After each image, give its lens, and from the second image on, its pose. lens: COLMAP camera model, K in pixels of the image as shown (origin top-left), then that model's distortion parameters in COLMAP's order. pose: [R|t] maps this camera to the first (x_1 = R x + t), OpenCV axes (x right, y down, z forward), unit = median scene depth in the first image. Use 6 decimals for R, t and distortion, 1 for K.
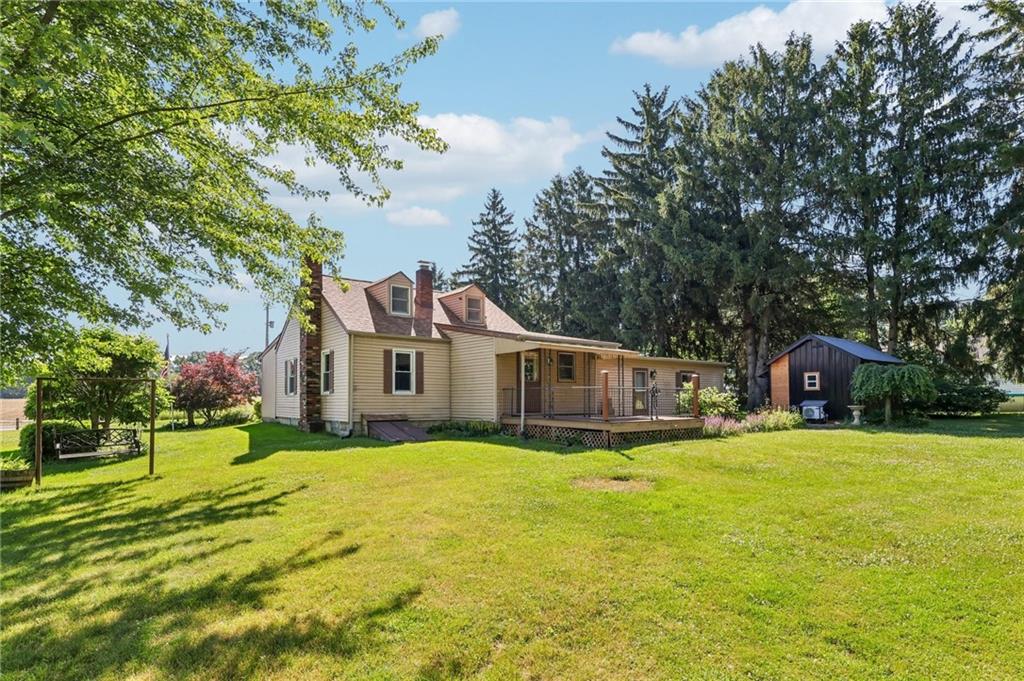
lens RADIAL K [[539.0, 0, 512.0], [0, 539.0, 340.5], [0, 0, 1]] dist [-0.000655, -0.000131]
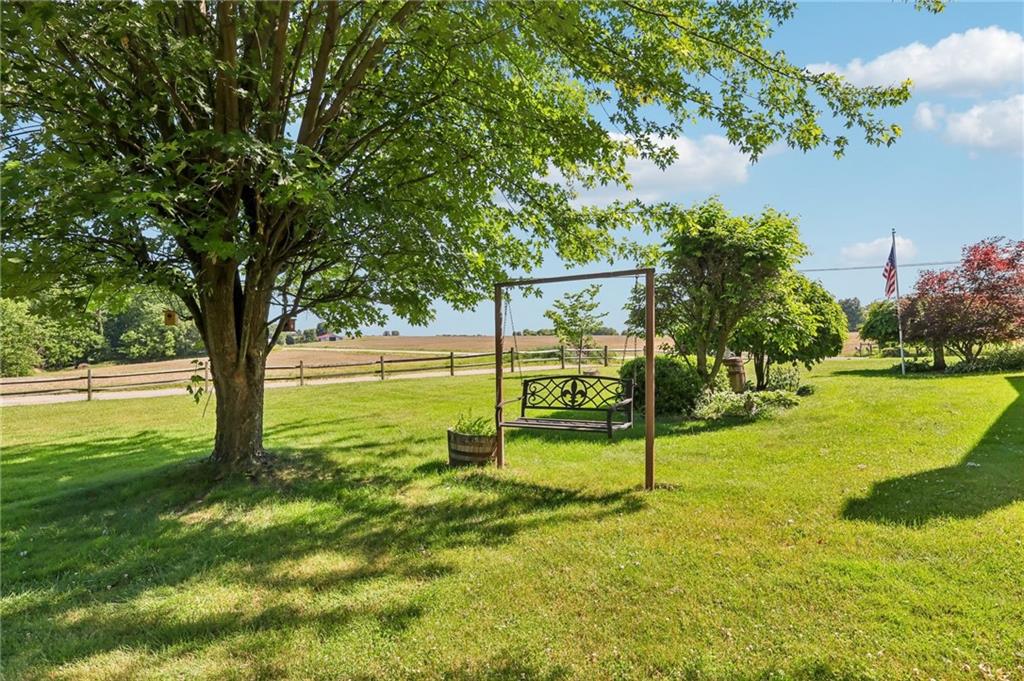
lens RADIAL K [[539.0, 0, 512.0], [0, 539.0, 340.5], [0, 0, 1]] dist [-0.000655, -0.000131]
pose [[0.274740, 0.000328, -0.961519, -0.141073], [0.113561, 0.992990, 0.032787, 0.052890], [0.954789, -0.118199, 0.272777, 0.381665]]
